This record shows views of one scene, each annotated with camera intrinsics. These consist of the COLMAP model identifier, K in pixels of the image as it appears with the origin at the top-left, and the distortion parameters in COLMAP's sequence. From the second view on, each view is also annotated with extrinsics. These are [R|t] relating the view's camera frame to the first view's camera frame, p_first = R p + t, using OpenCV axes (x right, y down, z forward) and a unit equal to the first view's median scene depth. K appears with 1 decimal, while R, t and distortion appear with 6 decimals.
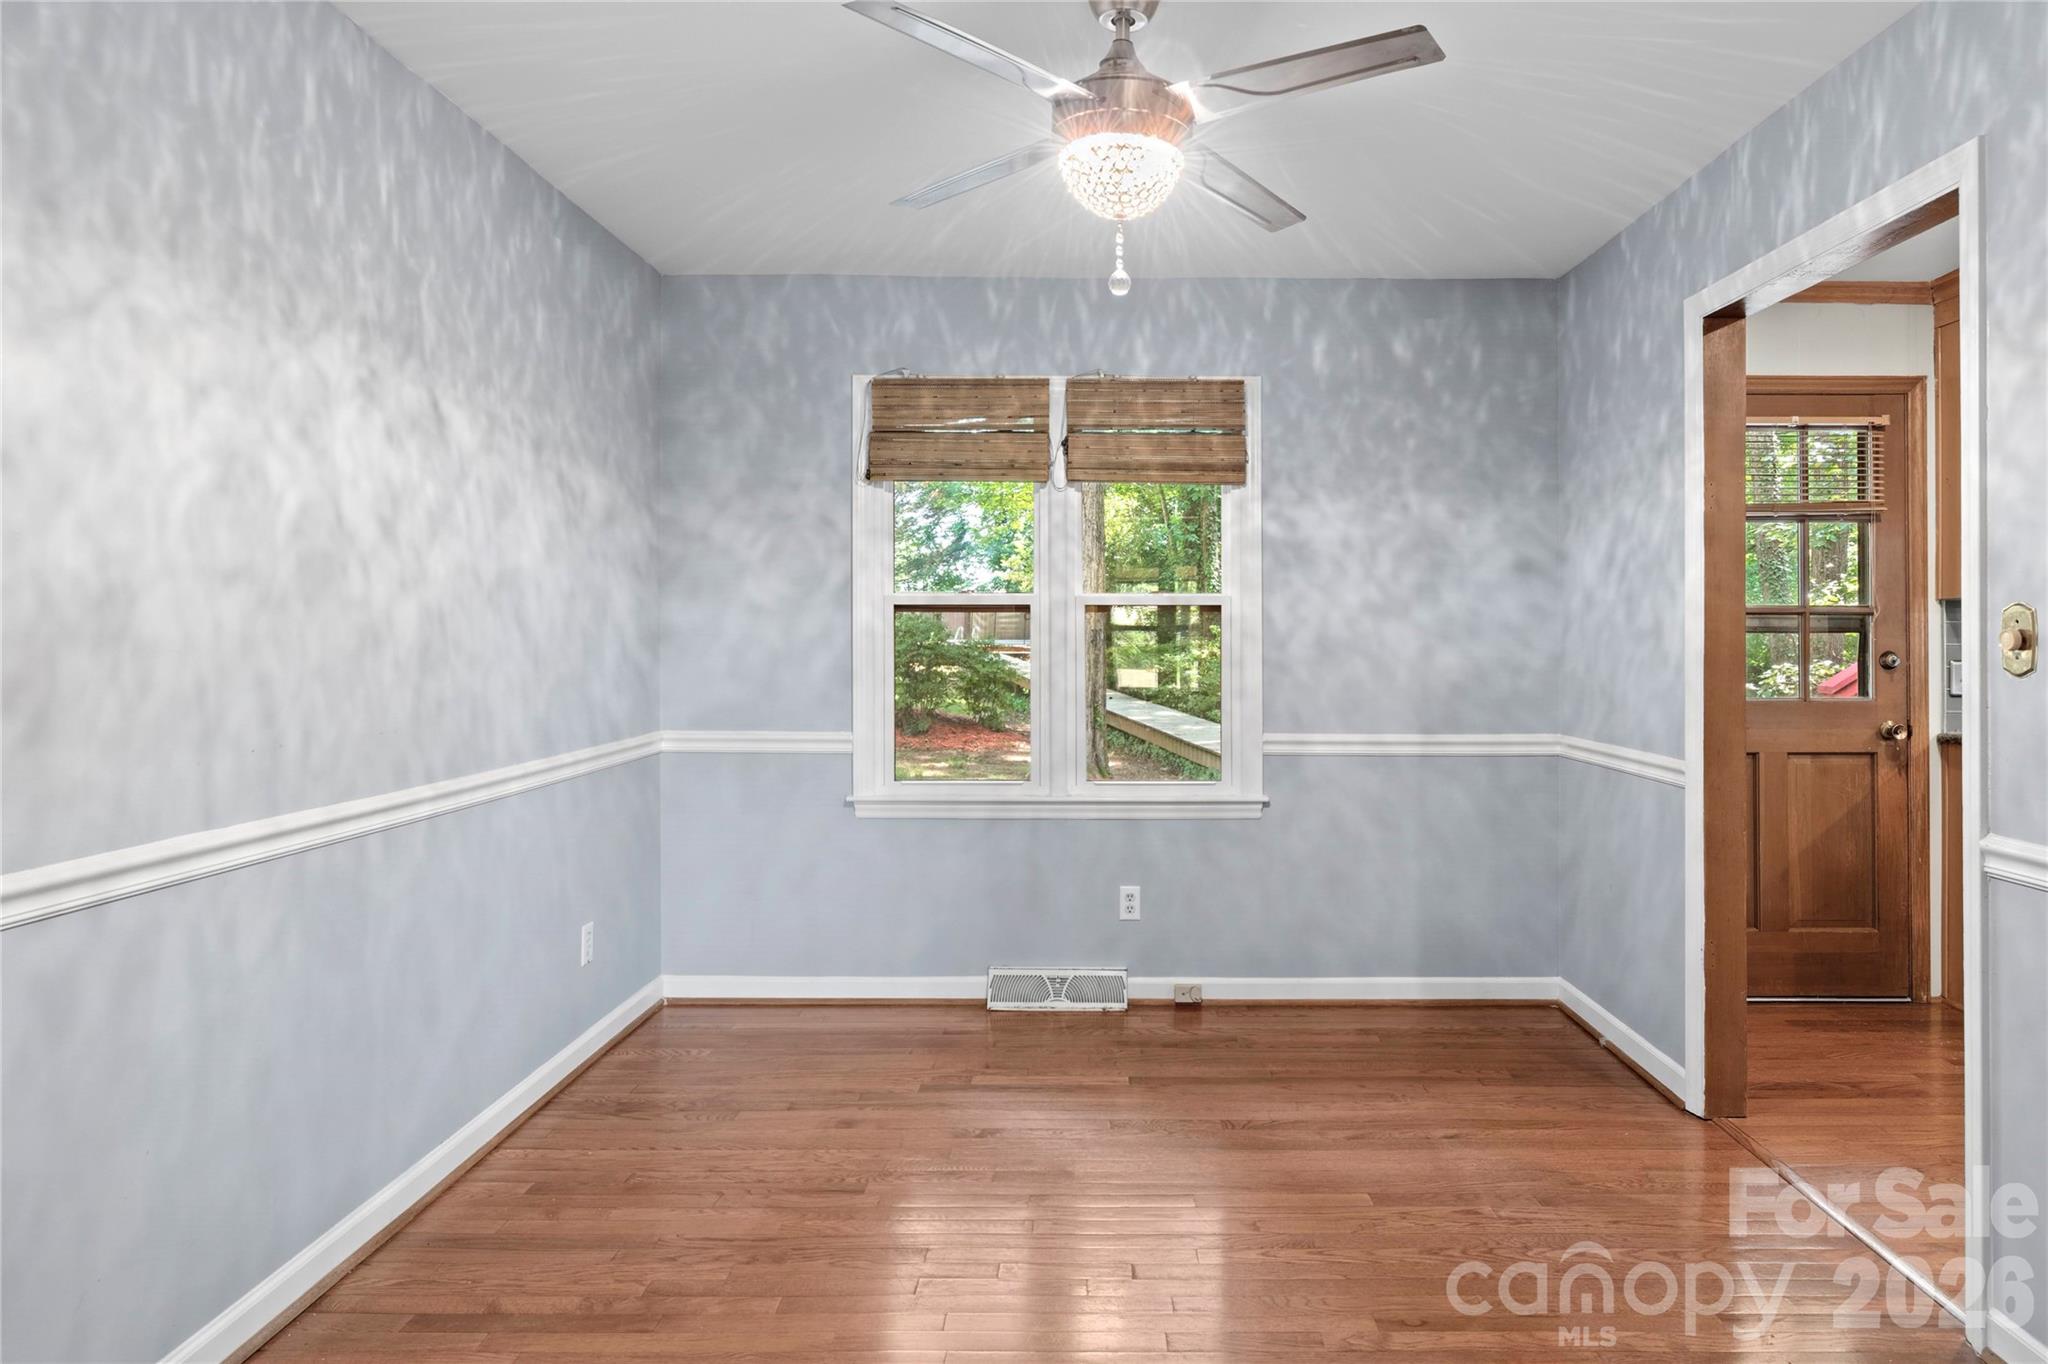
lens RADIAL K [[1184.6, 0, 1132.2], [0, 1184.6, 622.0], [0, 0, 1]] dist [-0.009429, -0.000872]
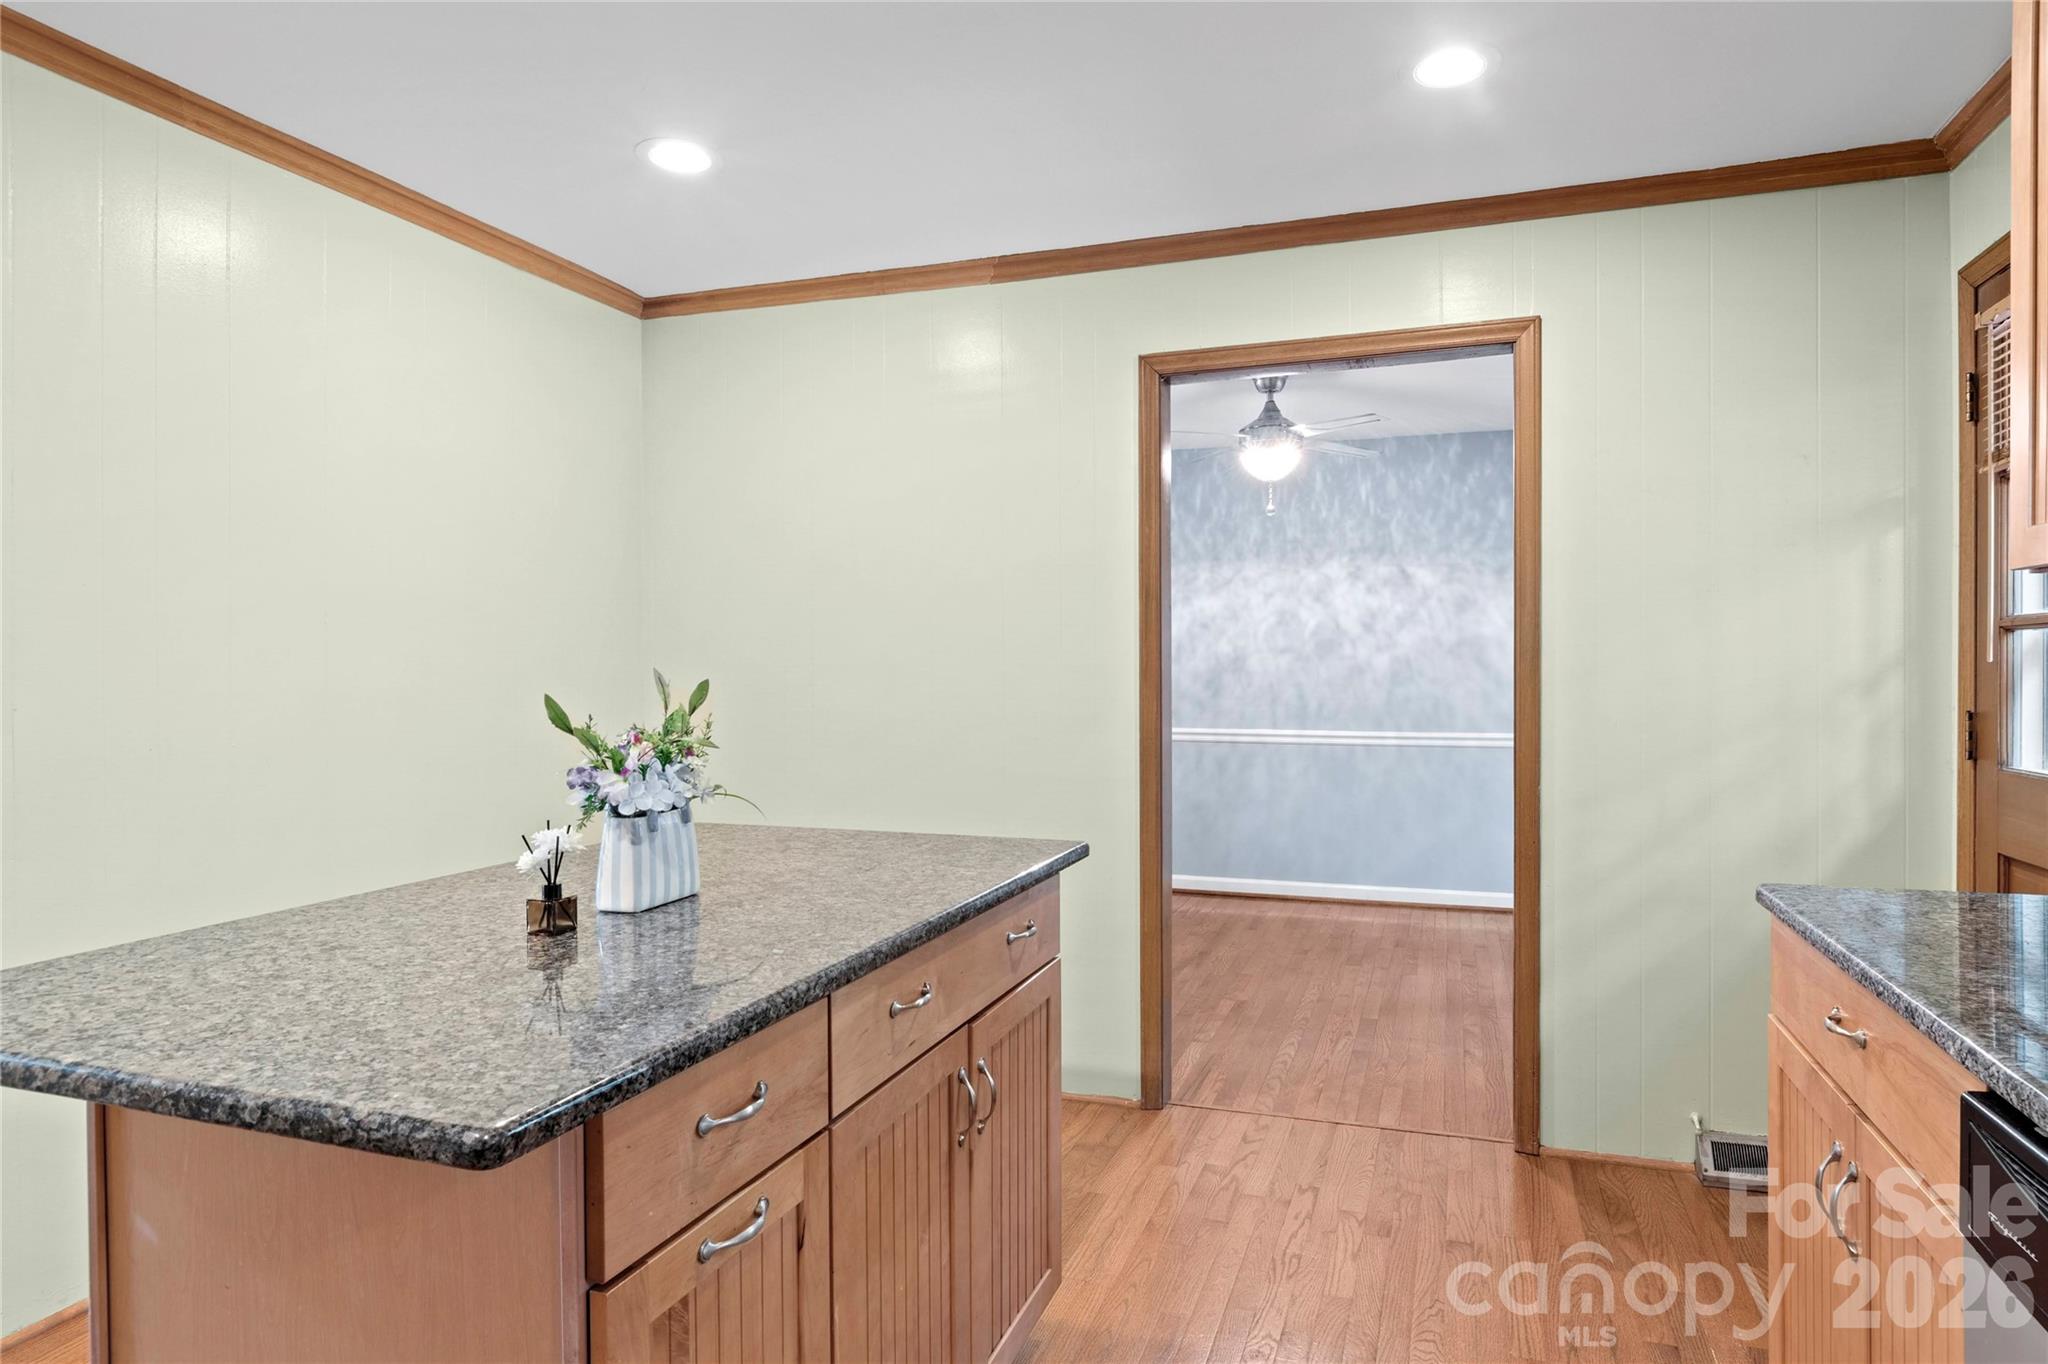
lens RADIAL K [[1184.6, 0, 1029.7], [0, 1184.6, 675.9], [0, 0, 1]] dist [-0.009429, -0.000872]
pose [[-0.350672, 0.011341, -0.936430, 2.234386], [0.014690, 0.999870, 0.006608, -0.002174], [0.936383, -0.011439, -0.350793, 1.346380]]
